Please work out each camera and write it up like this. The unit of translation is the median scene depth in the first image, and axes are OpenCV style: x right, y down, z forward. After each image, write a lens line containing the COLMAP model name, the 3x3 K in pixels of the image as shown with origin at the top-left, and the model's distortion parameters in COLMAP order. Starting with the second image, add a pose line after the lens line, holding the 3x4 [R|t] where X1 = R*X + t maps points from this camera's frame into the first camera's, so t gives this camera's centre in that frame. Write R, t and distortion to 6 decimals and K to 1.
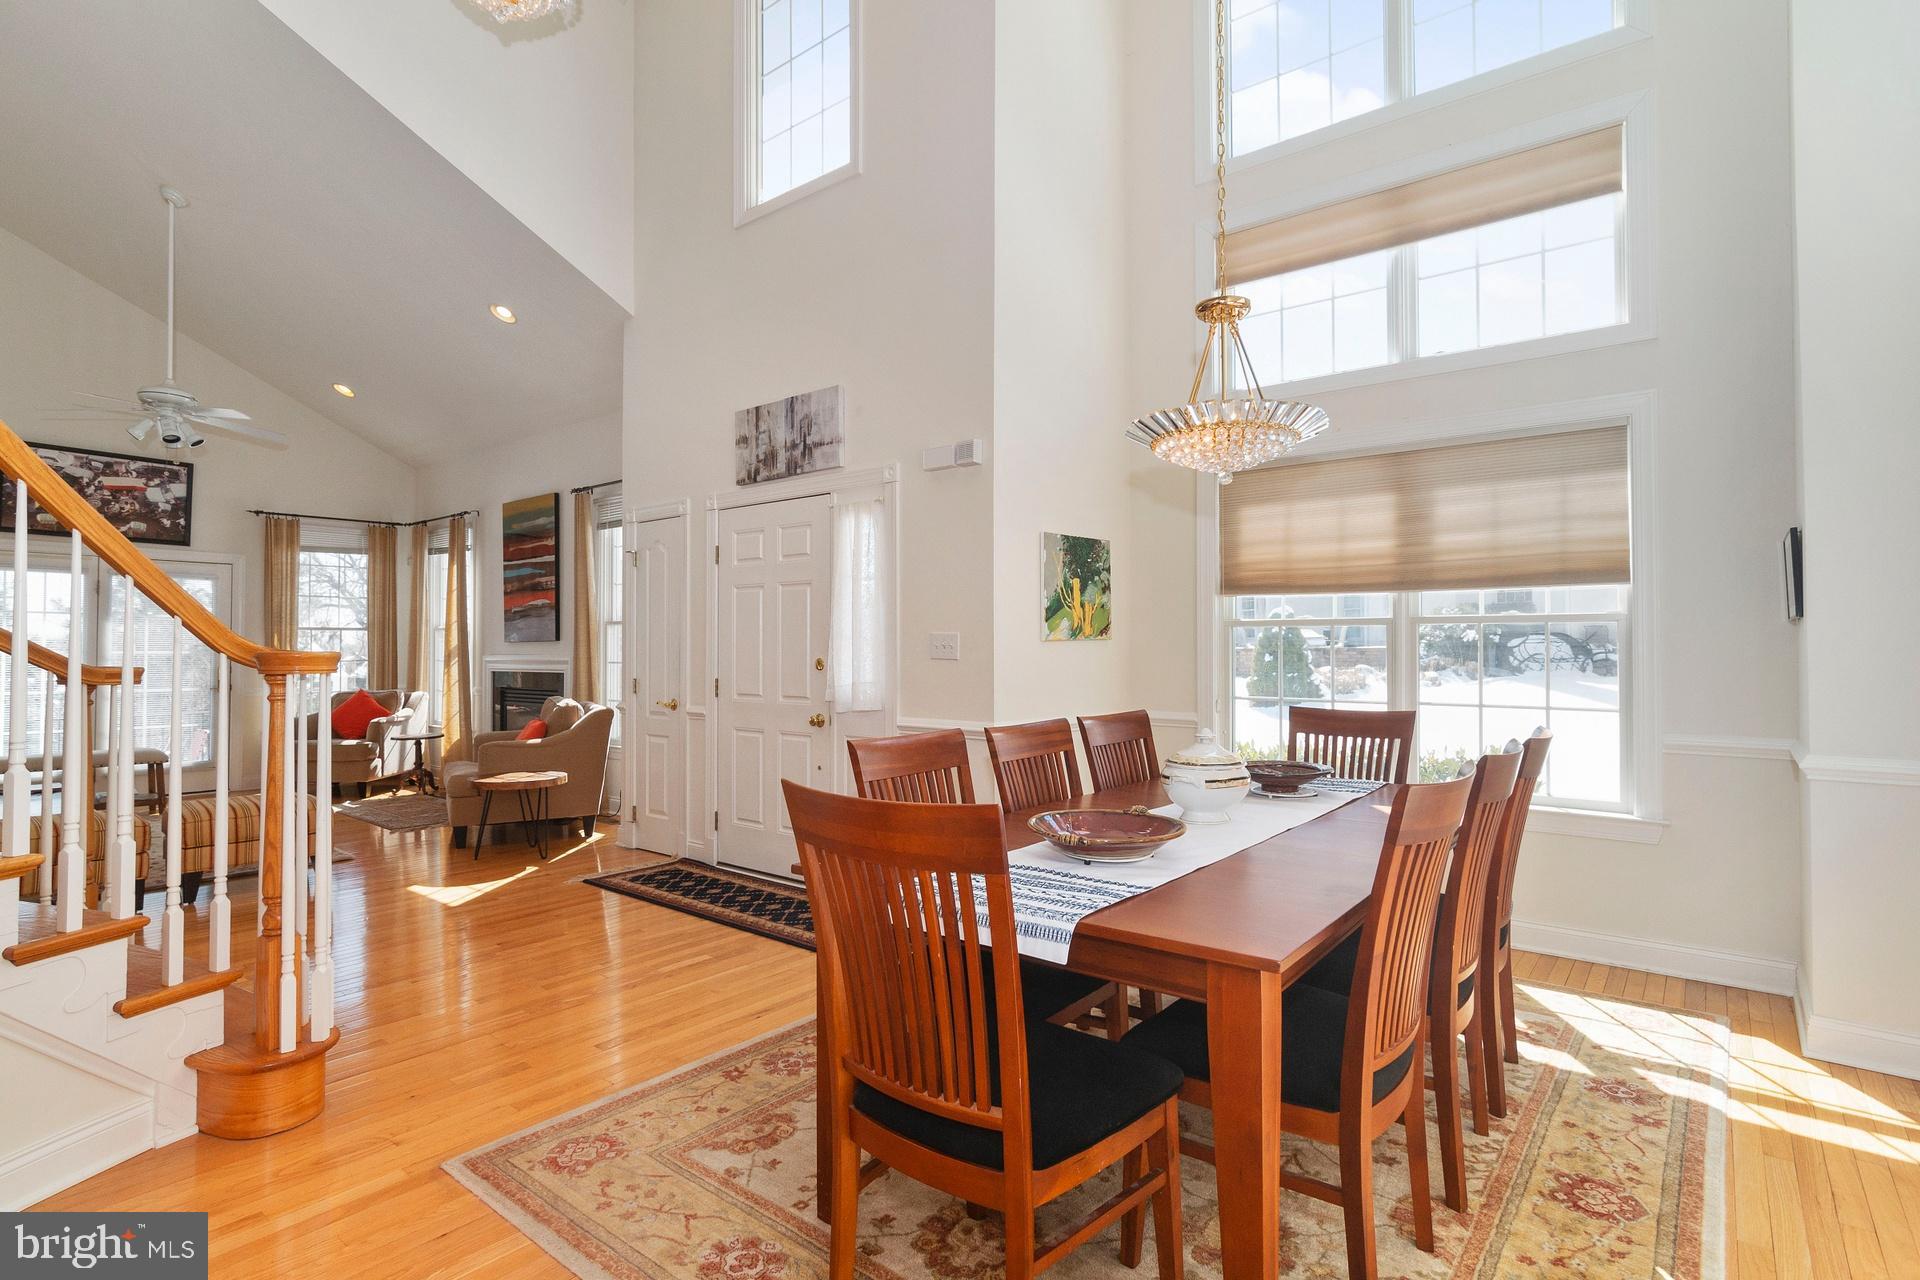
lens RADIAL K [[938.8, 0, 930.0], [0, 938.8, 635.2], [0, 0, 1]] dist [-0.003913, 0.003673]
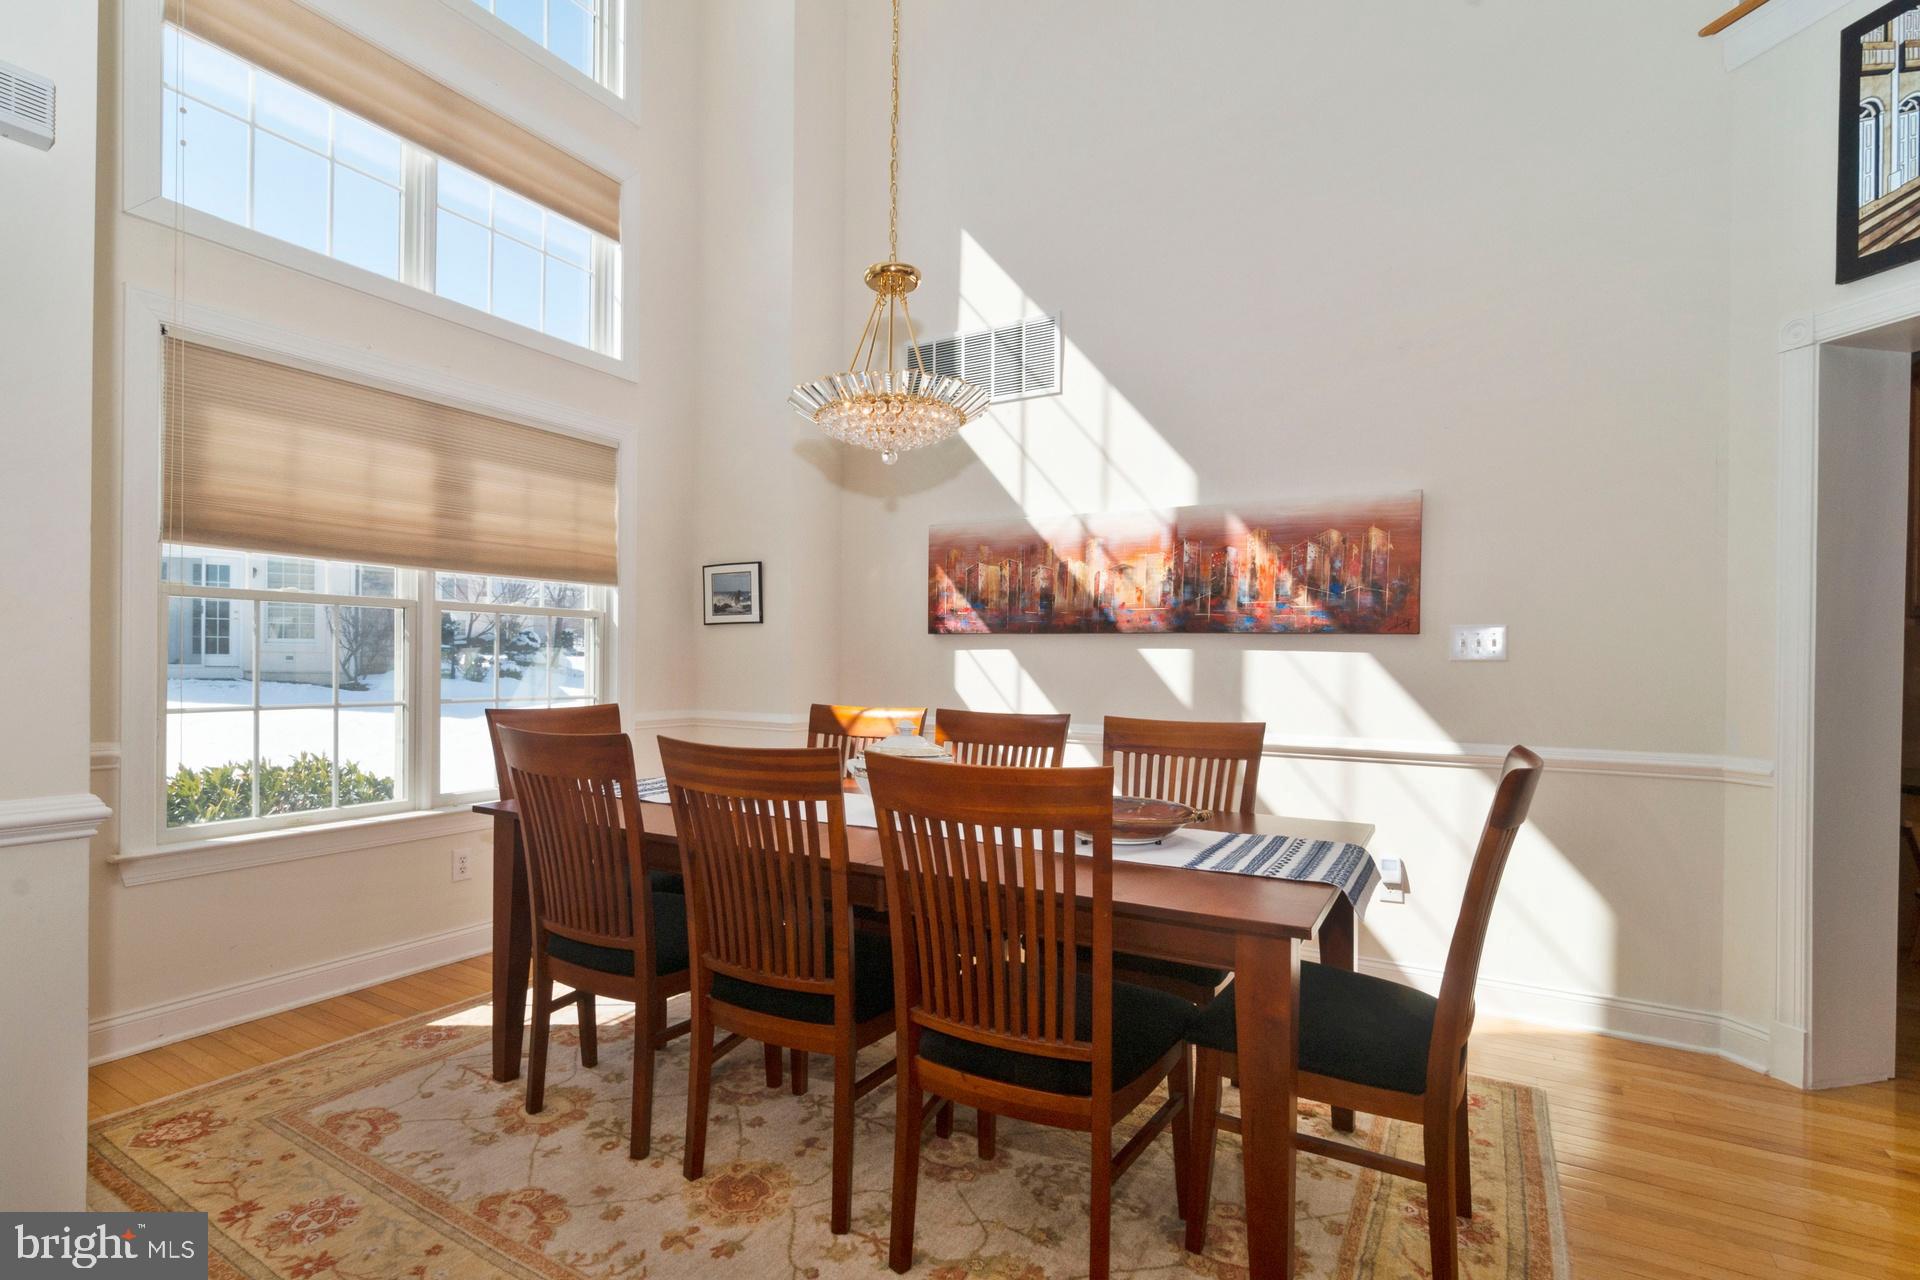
lens RADIAL K [[938.8, 0, 922.5], [0, 938.8, 666.3], [0, 0, 1]] dist [-0.003913, 0.003673]
pose [[-0.151447, -0.008690, 0.988427, -0.393124], [-0.023861, 0.999702, 0.005133, 0.024874], [-0.988177, -0.022807, -0.151609, 0.684181]]
